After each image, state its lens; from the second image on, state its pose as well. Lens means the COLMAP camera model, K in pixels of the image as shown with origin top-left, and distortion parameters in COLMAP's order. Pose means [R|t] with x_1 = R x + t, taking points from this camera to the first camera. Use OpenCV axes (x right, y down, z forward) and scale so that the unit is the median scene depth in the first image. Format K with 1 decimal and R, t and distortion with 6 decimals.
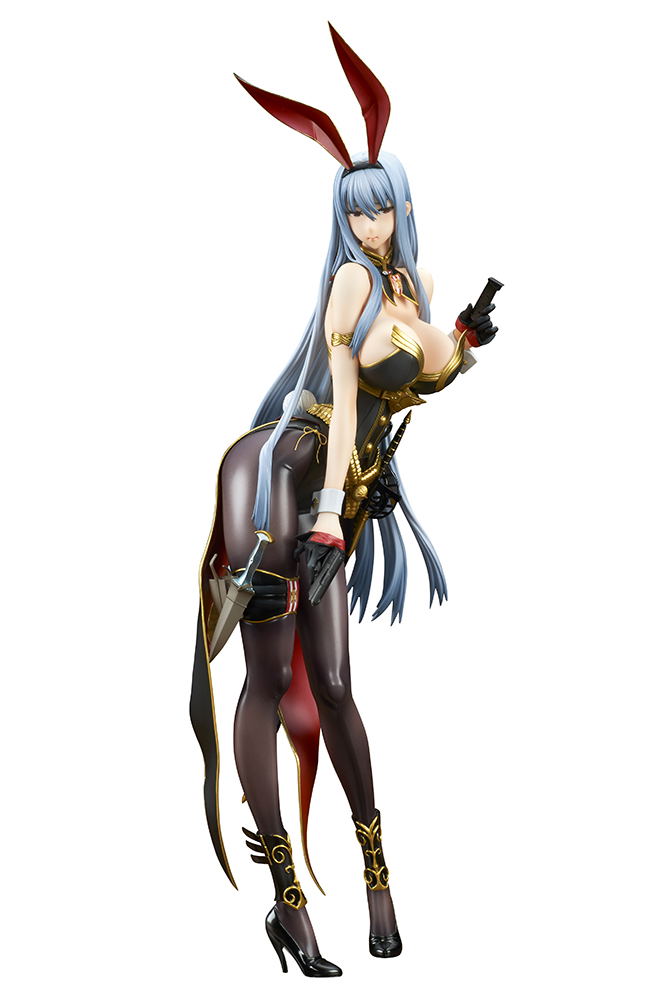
lens RADIAL K [[2914.9, 0, 333.5], [0, 2914.9, 500.0], [0, 0, 1]] dist [0.093053, -0.276520]
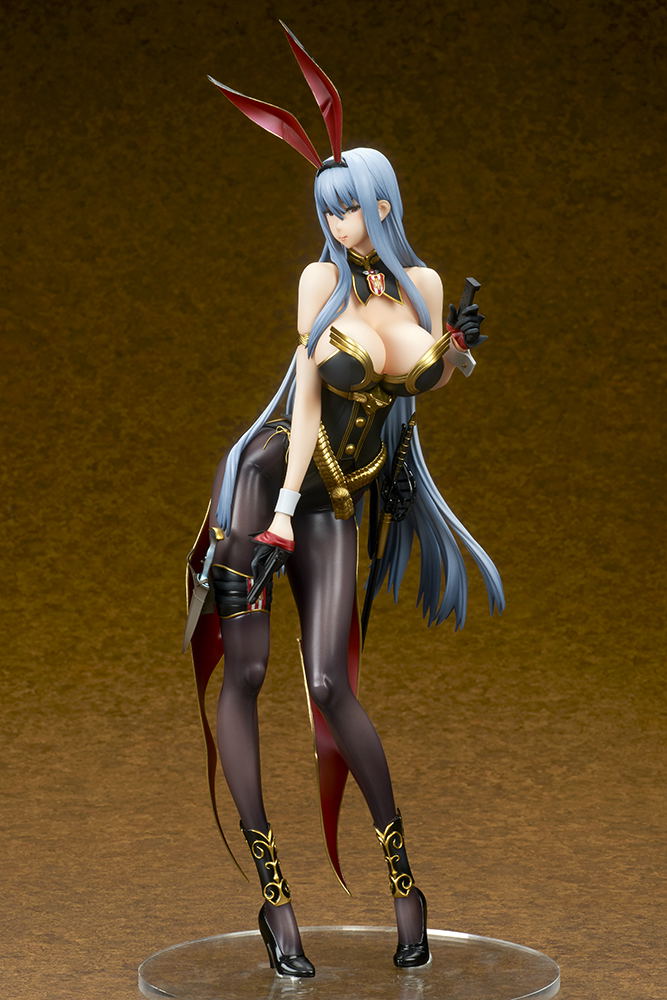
lens RADIAL K [[2914.9, 0, 333.5], [0, 2914.9, 500.0], [0, 0, 1]] dist [0.093053, -0.276520]
pose [[0.863932, 0.038294, -0.502150, 0.509409], [-0.036324, 0.999246, 0.013709, -0.014125], [0.502296, 0.006397, 0.864672, 0.141520]]
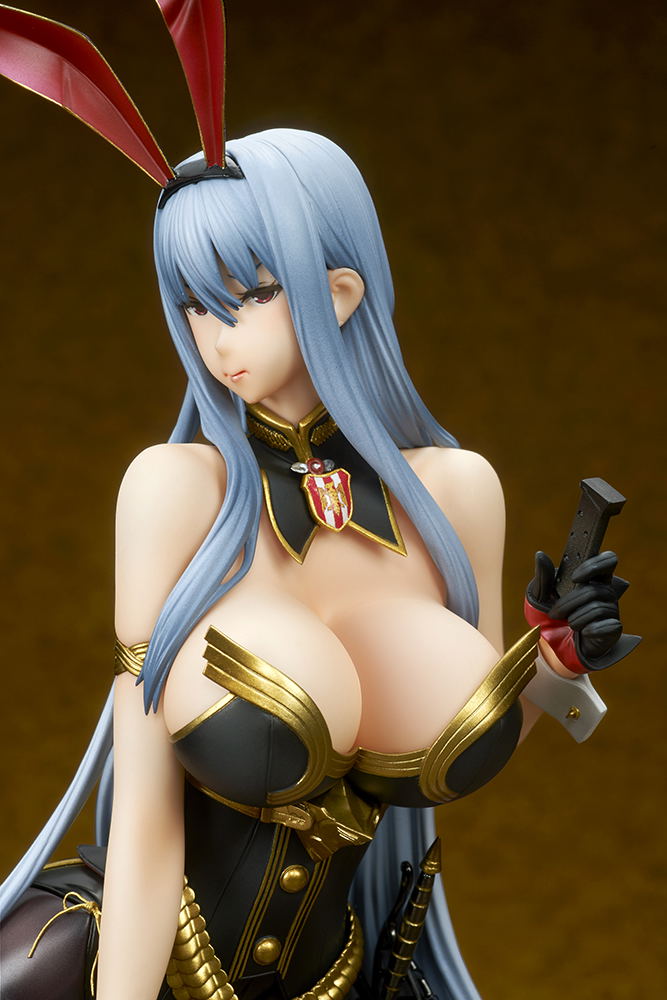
lens RADIAL K [[2914.9, 0, 333.5], [0, 2914.9, 500.0], [0, 0, 1]] dist [0.093053, -0.276520]
pose [[0.885214, -0.000315, -0.465184, 0.189759], [-0.013243, 0.999577, -0.025878, -0.064908], [0.464995, 0.029068, 0.884836, 0.686387]]
